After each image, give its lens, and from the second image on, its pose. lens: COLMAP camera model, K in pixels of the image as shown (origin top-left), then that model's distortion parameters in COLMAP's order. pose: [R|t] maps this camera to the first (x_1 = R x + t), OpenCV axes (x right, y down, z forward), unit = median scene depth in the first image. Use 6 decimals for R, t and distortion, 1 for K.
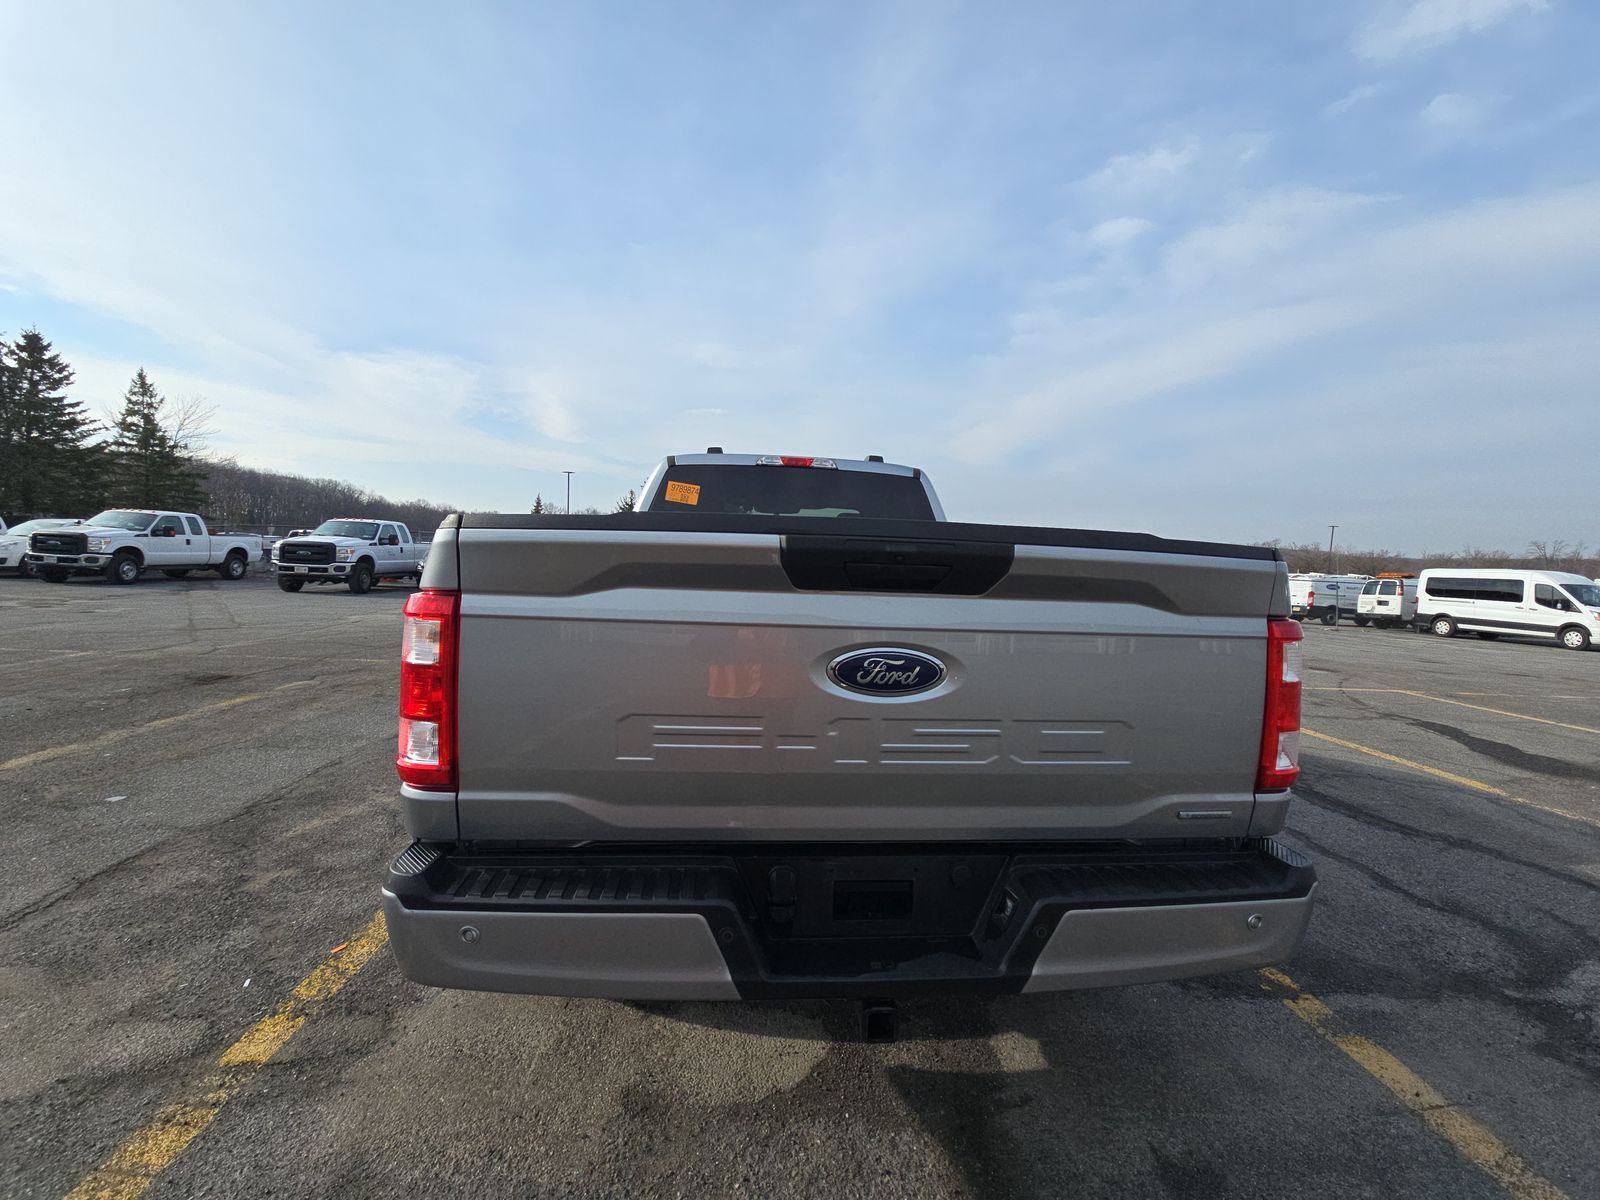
lens RADIAL K [[647.4, 0, 799.5], [0, 647.4, 599.2], [0, 0, 1]] dist [0.007603, -0.006524]
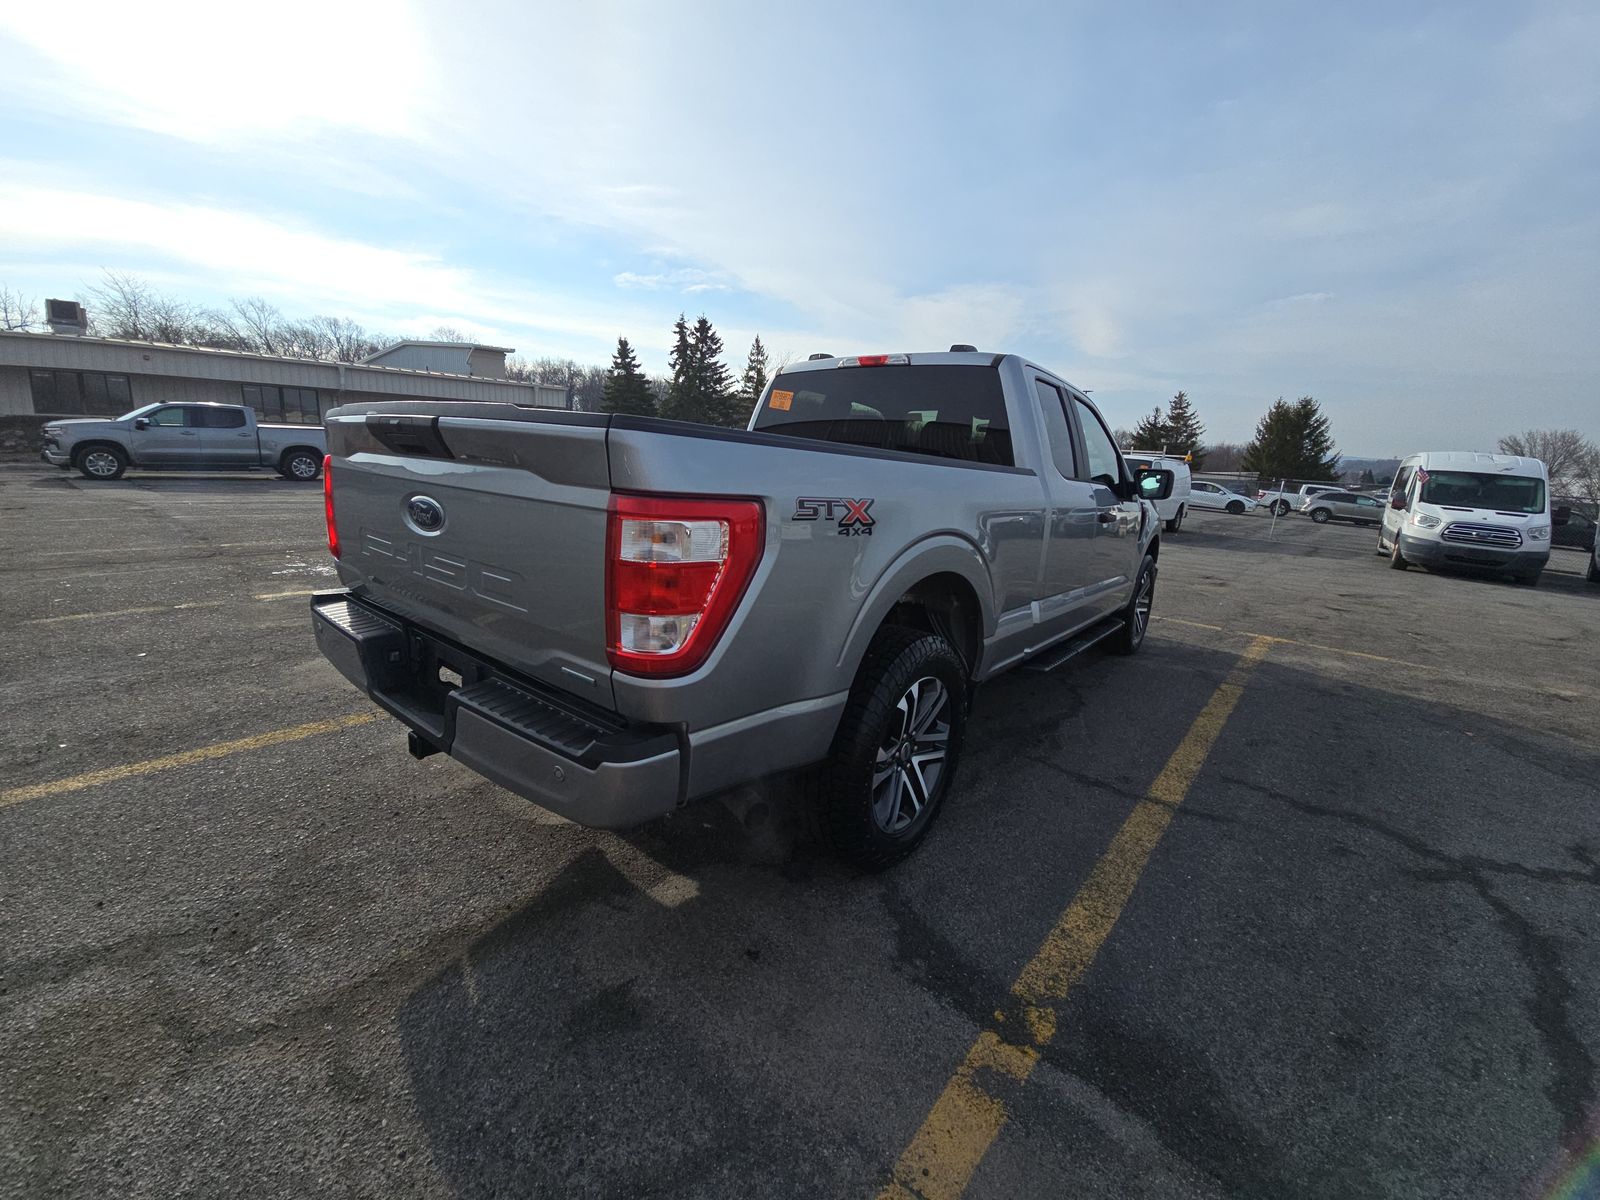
lens RADIAL K [[647.4, 0, 803.0], [0, 647.4, 603.2], [0, 0, 1]] dist [0.007603, -0.006524]
pose [[0.719422, 0.155052, -0.677046, 0.101601], [-0.074296, 0.986351, 0.146941, 0.002065], [0.690588, -0.055411, 0.721122, 0.031774]]
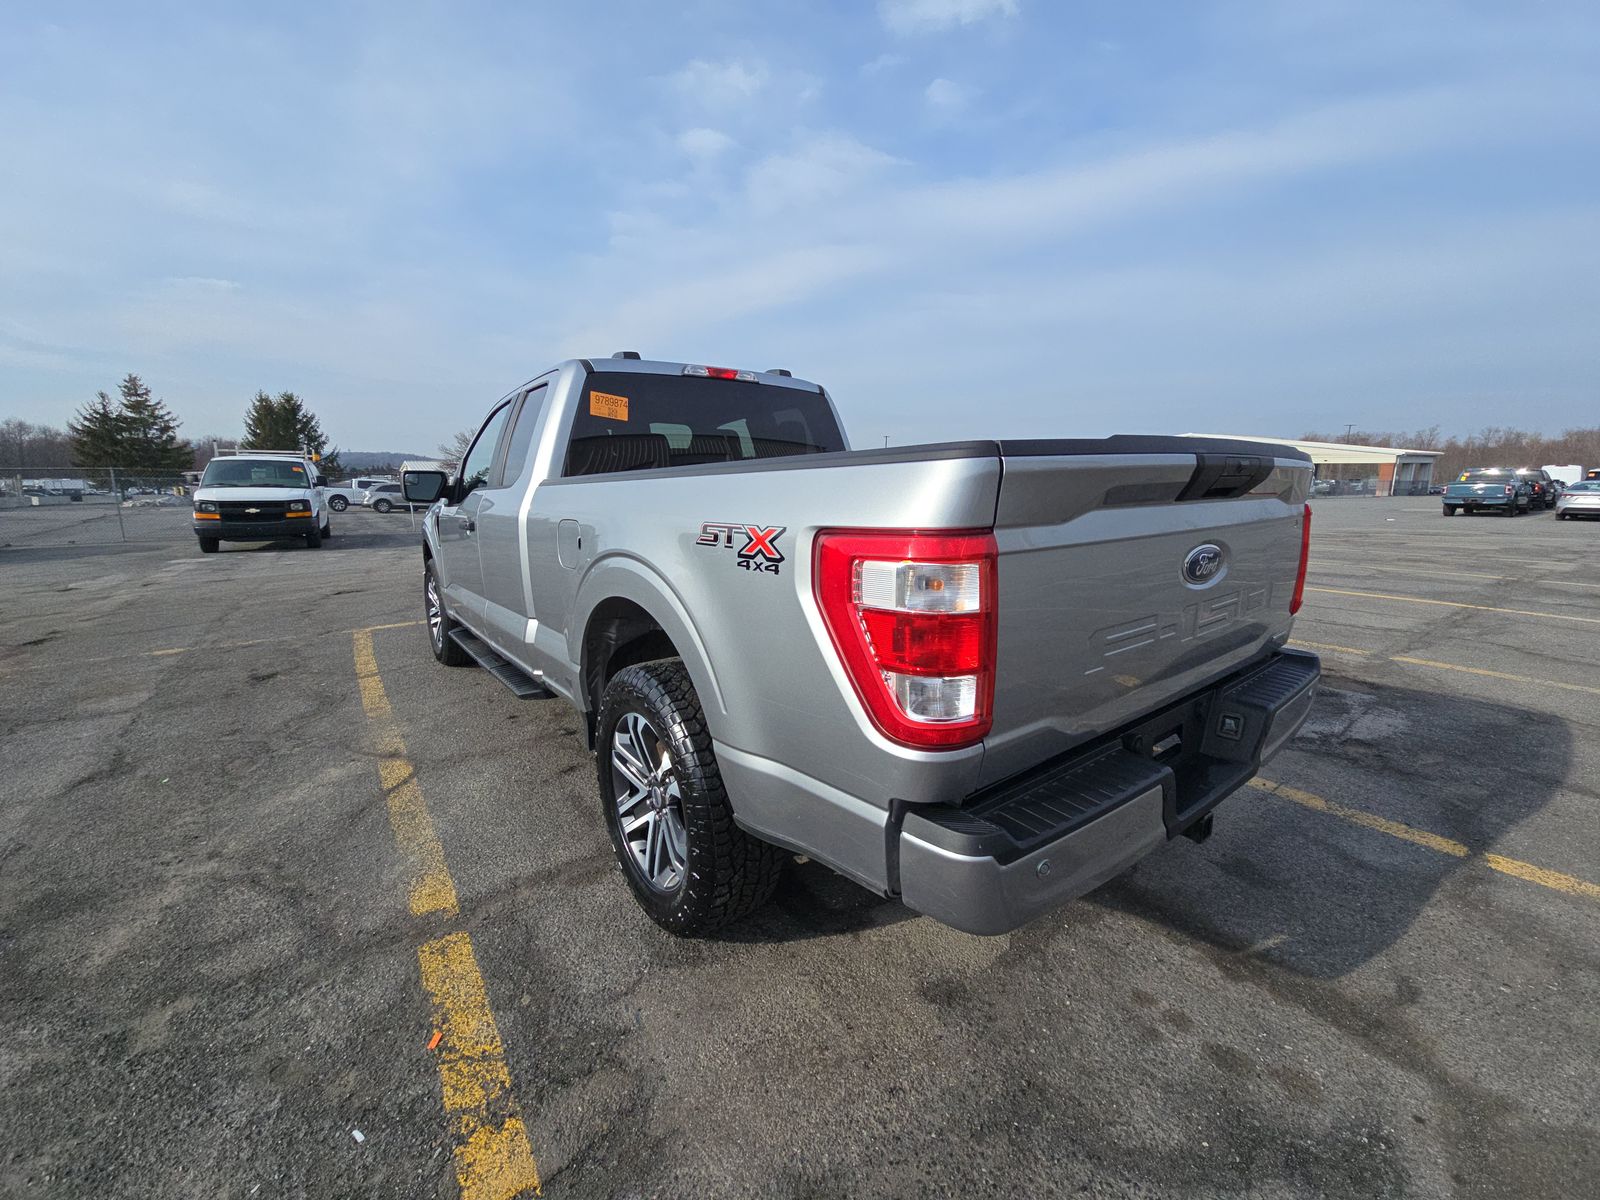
lens RADIAL K [[647.4, 0, 796.8], [0, 647.4, 598.9], [0, 0, 1]] dist [0.007603, -0.006524]
pose [[0.843146, -0.138282, 0.519599, -0.069821], [0.070879, 0.986515, 0.147528, -0.003632], [-0.532992, -0.087559, 0.841577, 0.021125]]
